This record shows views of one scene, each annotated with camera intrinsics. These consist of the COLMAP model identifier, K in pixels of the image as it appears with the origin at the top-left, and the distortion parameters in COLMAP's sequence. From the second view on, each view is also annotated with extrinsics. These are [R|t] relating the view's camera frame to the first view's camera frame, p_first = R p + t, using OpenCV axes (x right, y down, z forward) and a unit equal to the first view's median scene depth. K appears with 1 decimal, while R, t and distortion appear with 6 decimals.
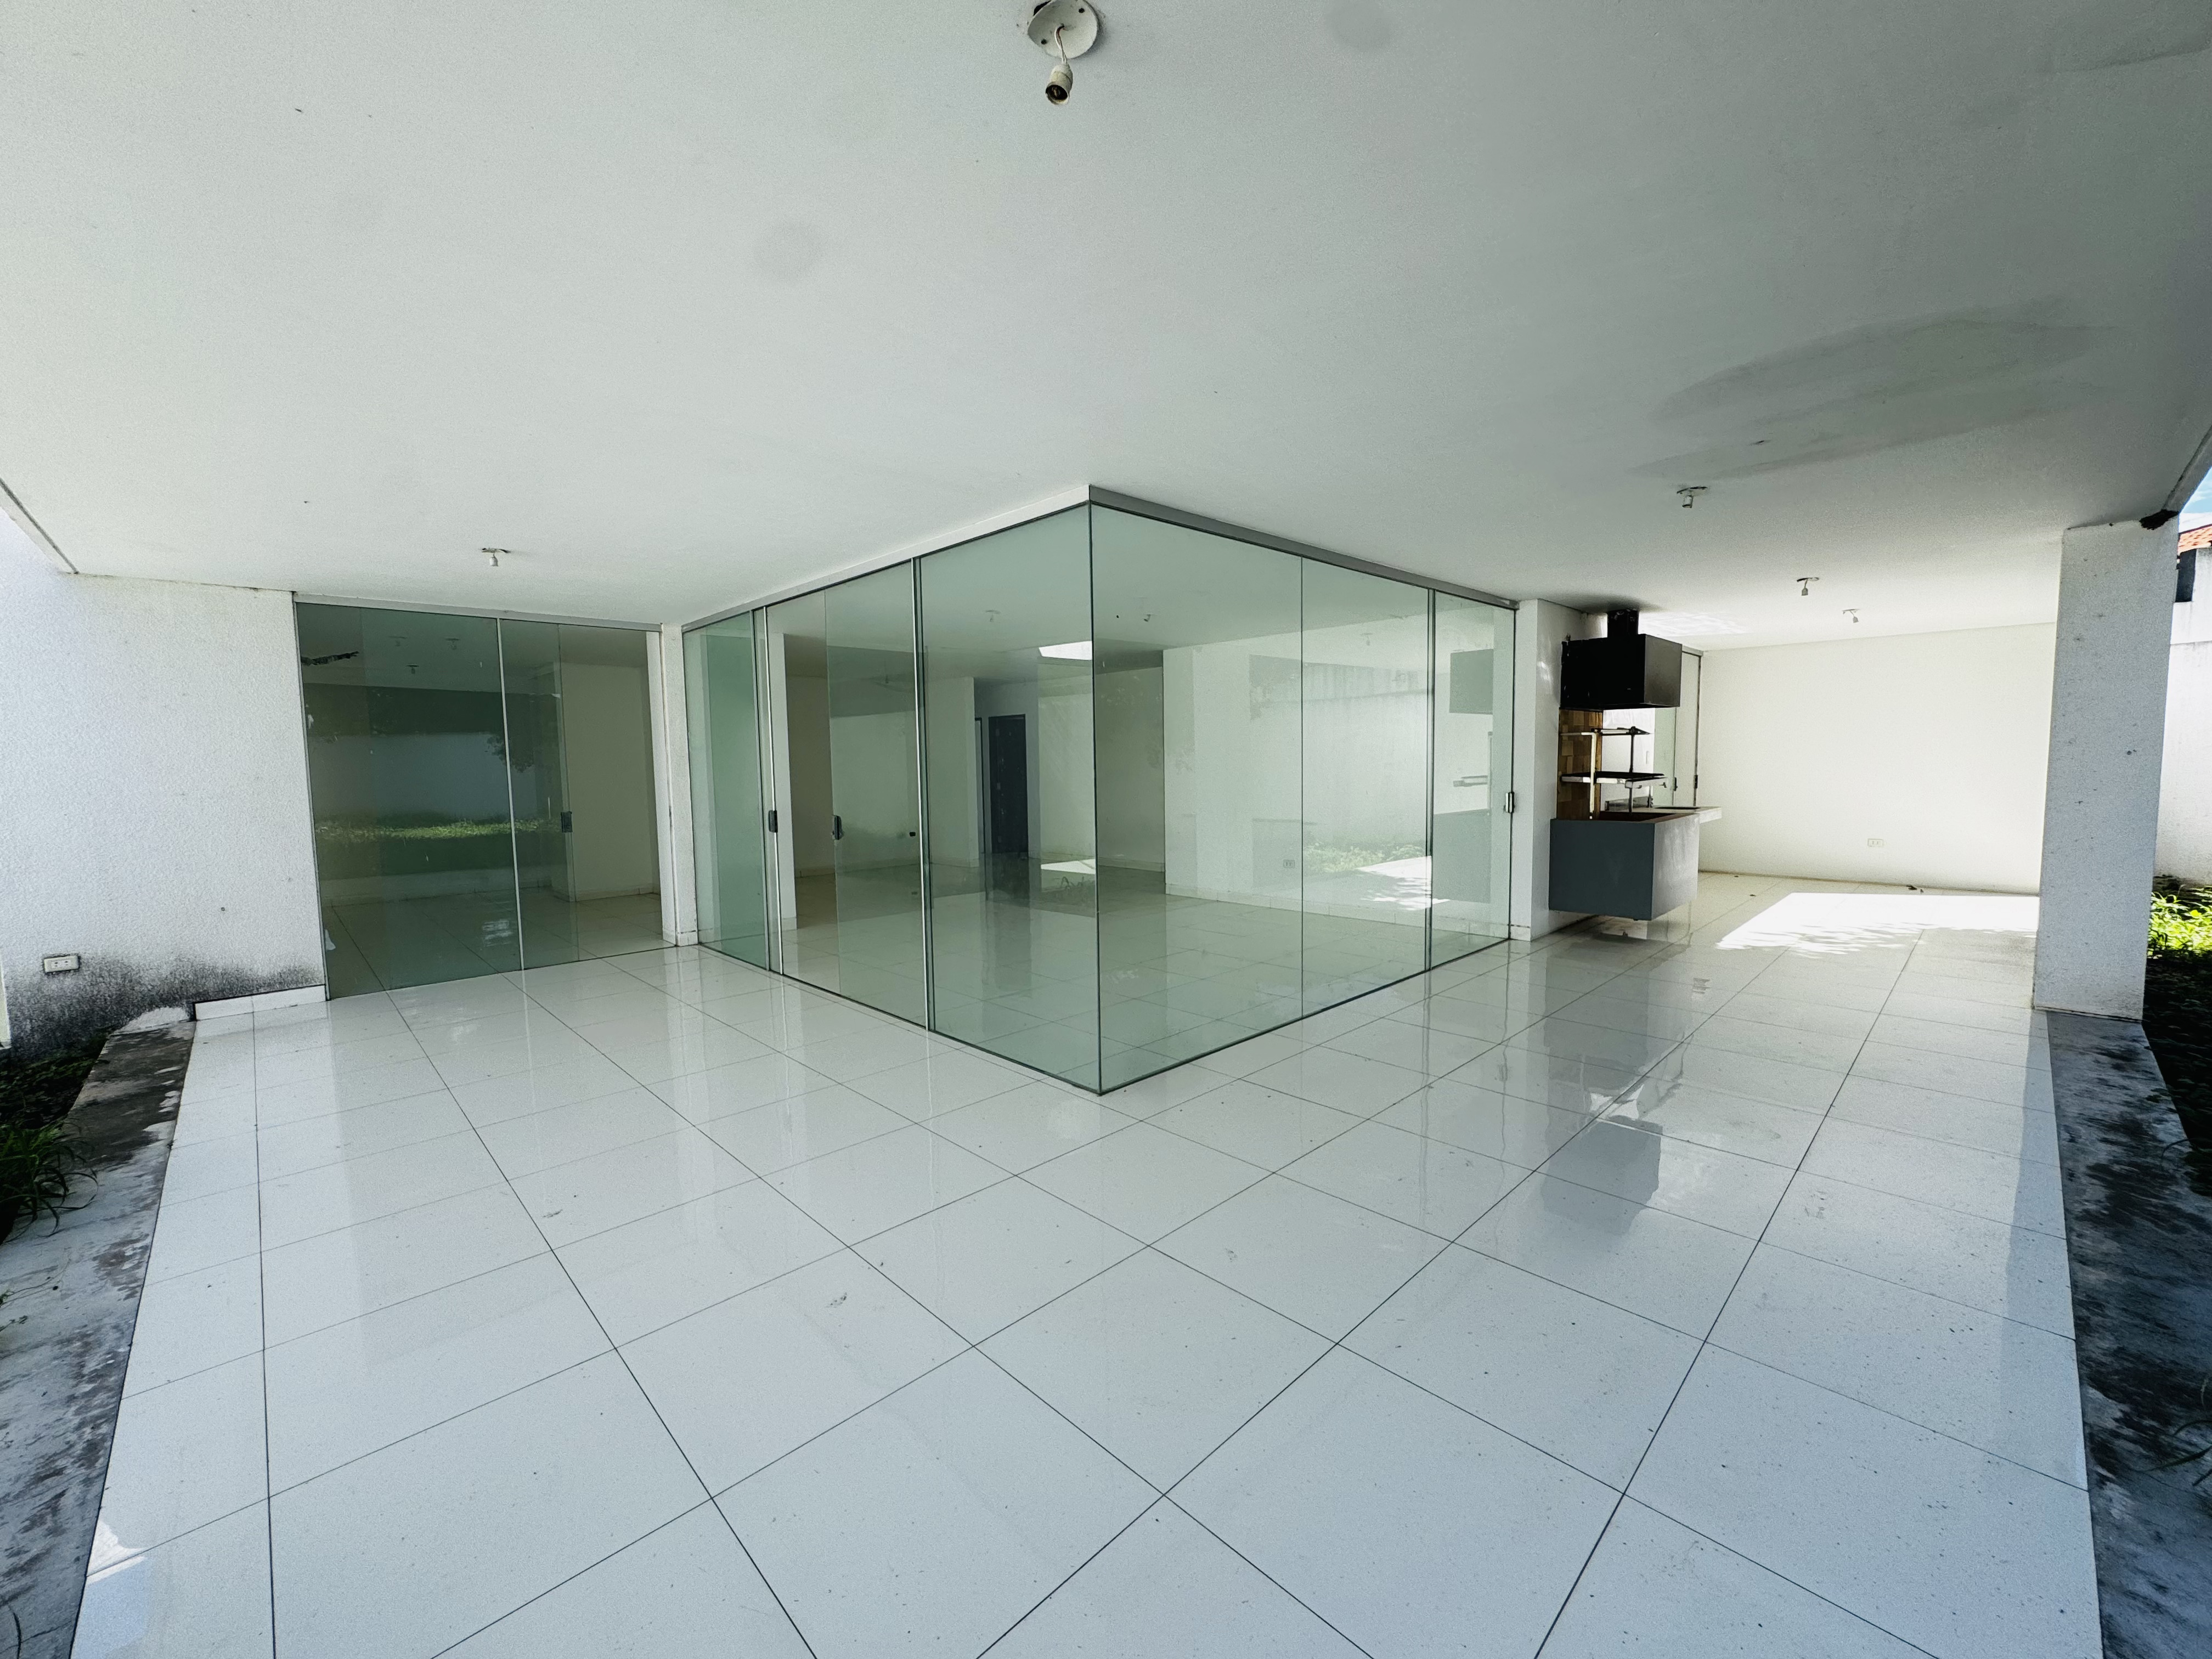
lens RADIAL K [[885.4, 0, 1102.7], [0, 885.4, 824.6], [0, 0, 1]] dist [-0.002866, -0.000464]
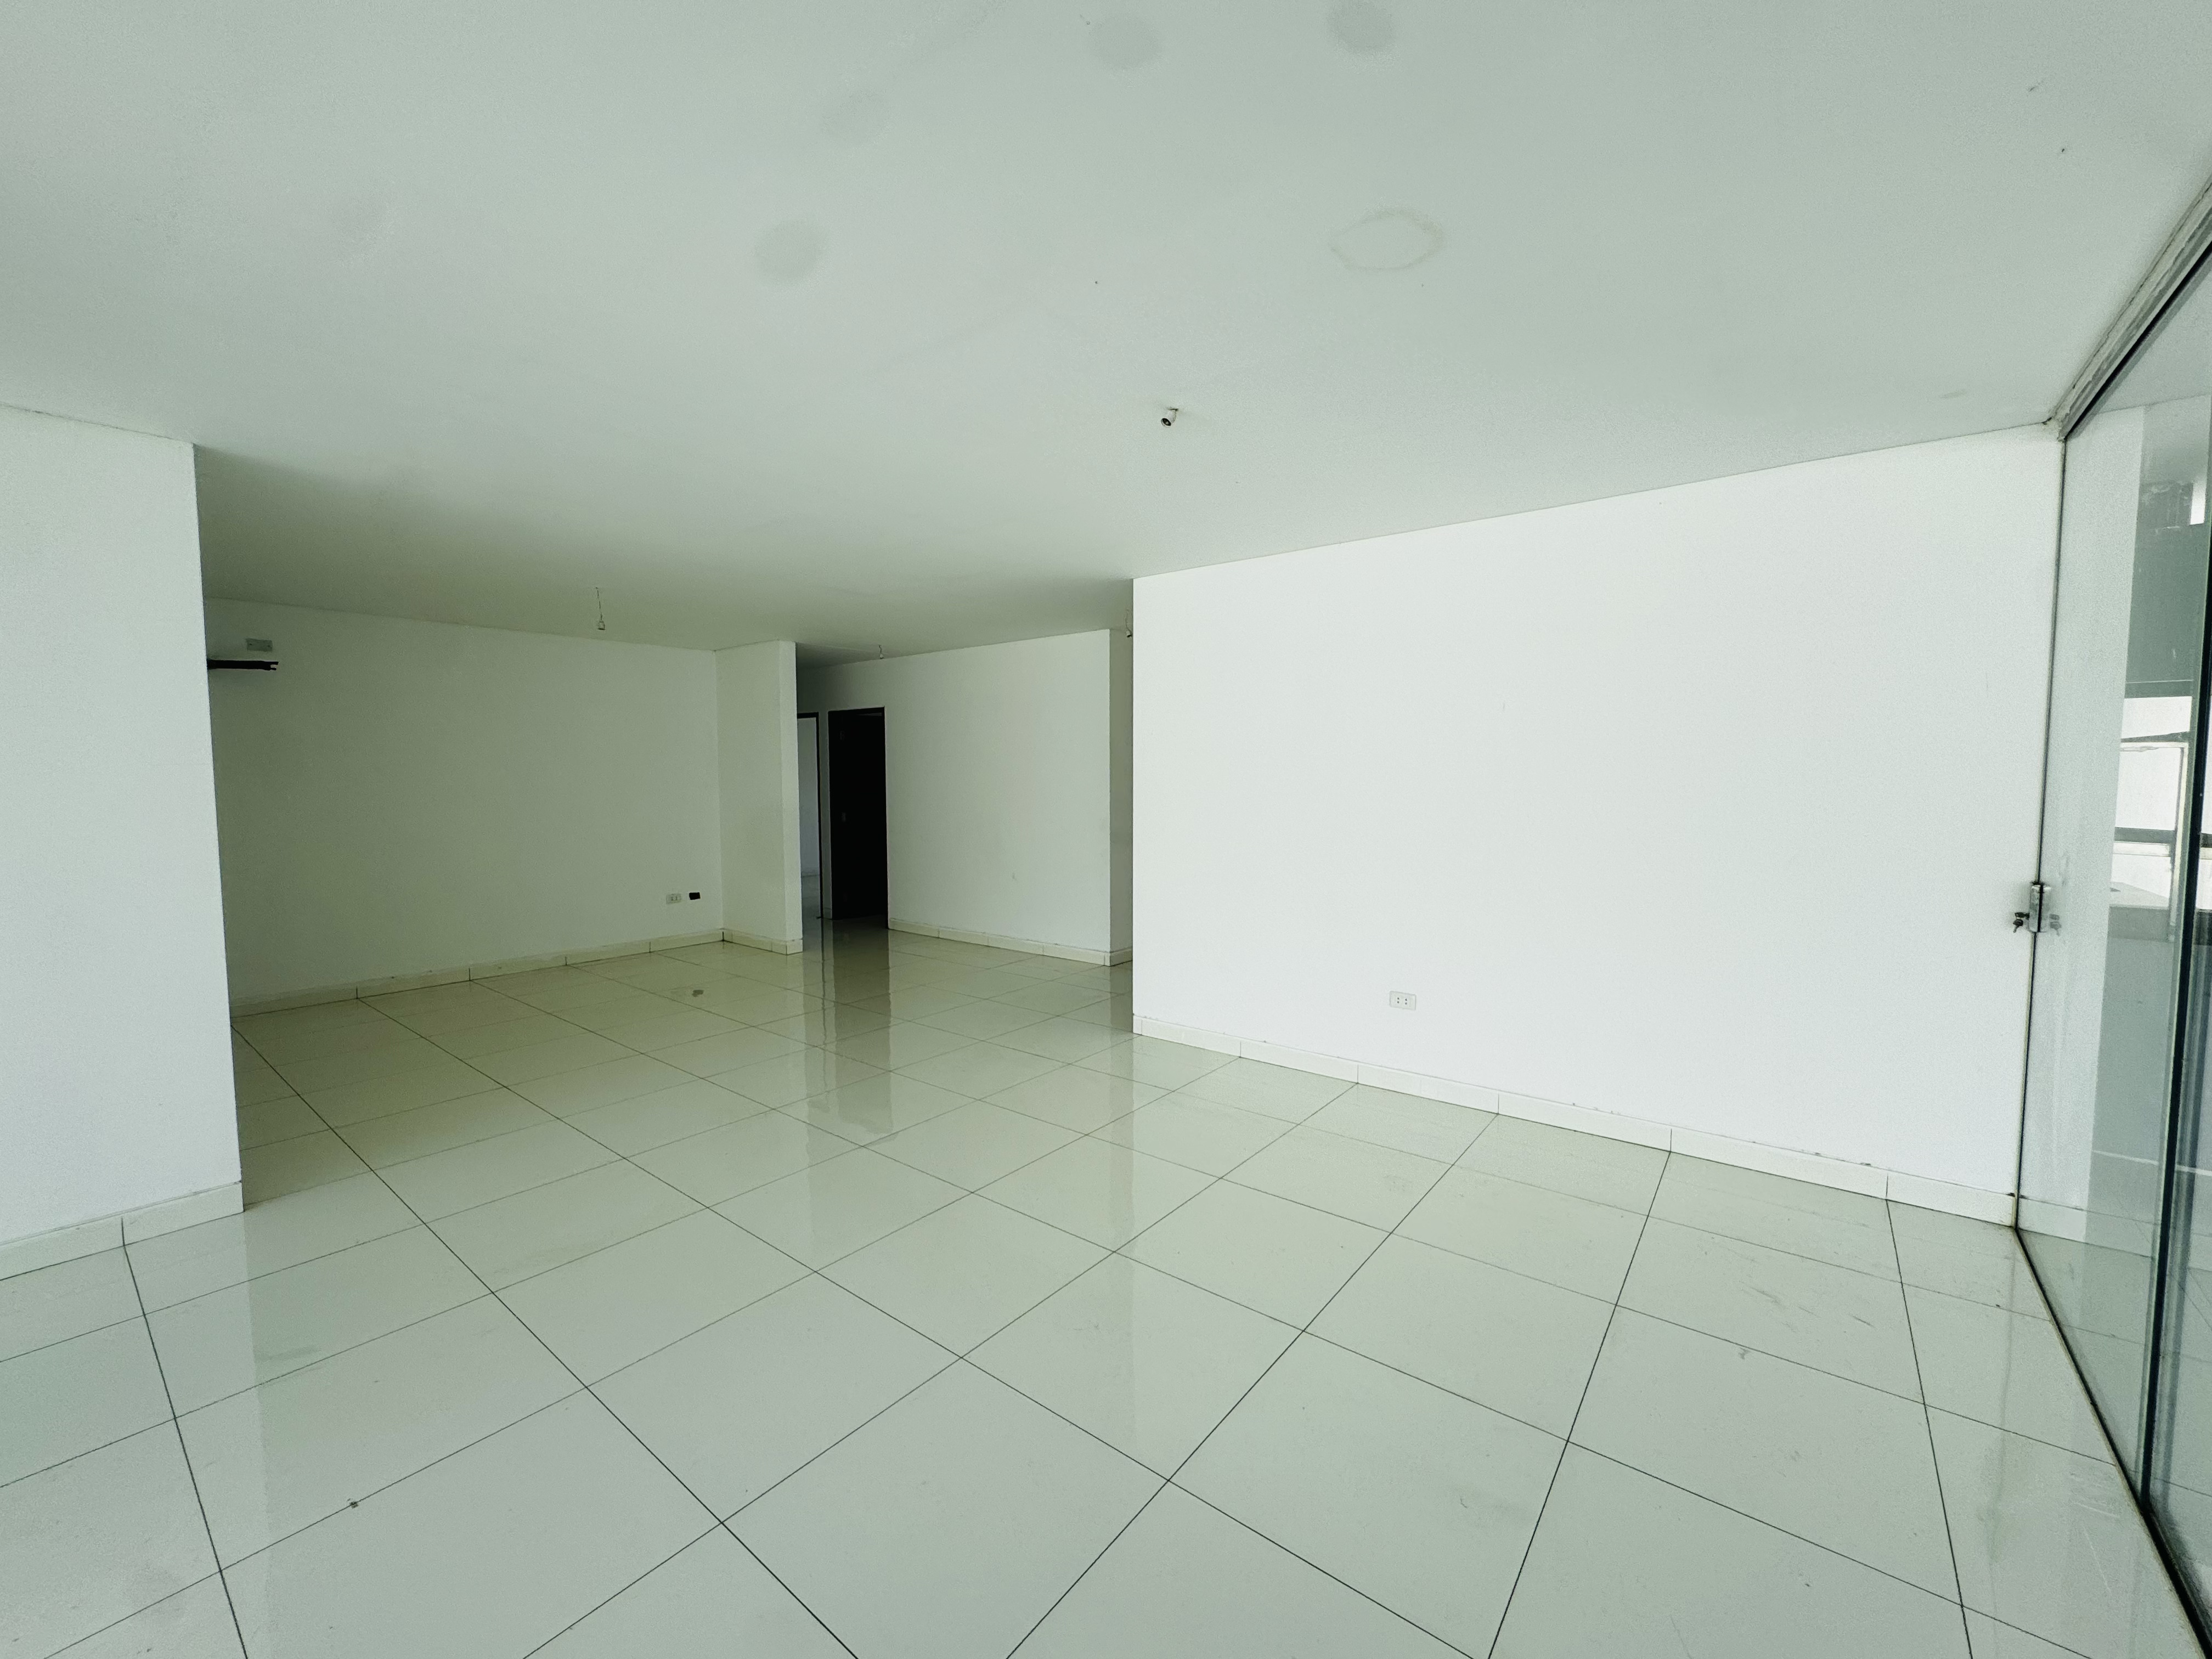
lens RADIAL K [[885.4, 0, 1110.8], [0, 885.4, 827.5], [0, 0, 1]] dist [-0.002866, -0.000464]
pose [[0.989586, 0.006827, 0.143782, -0.015575], [-0.004761, 0.999881, -0.014704, -0.029218], [-0.143865, 0.013866, 0.989500, 0.345574]]
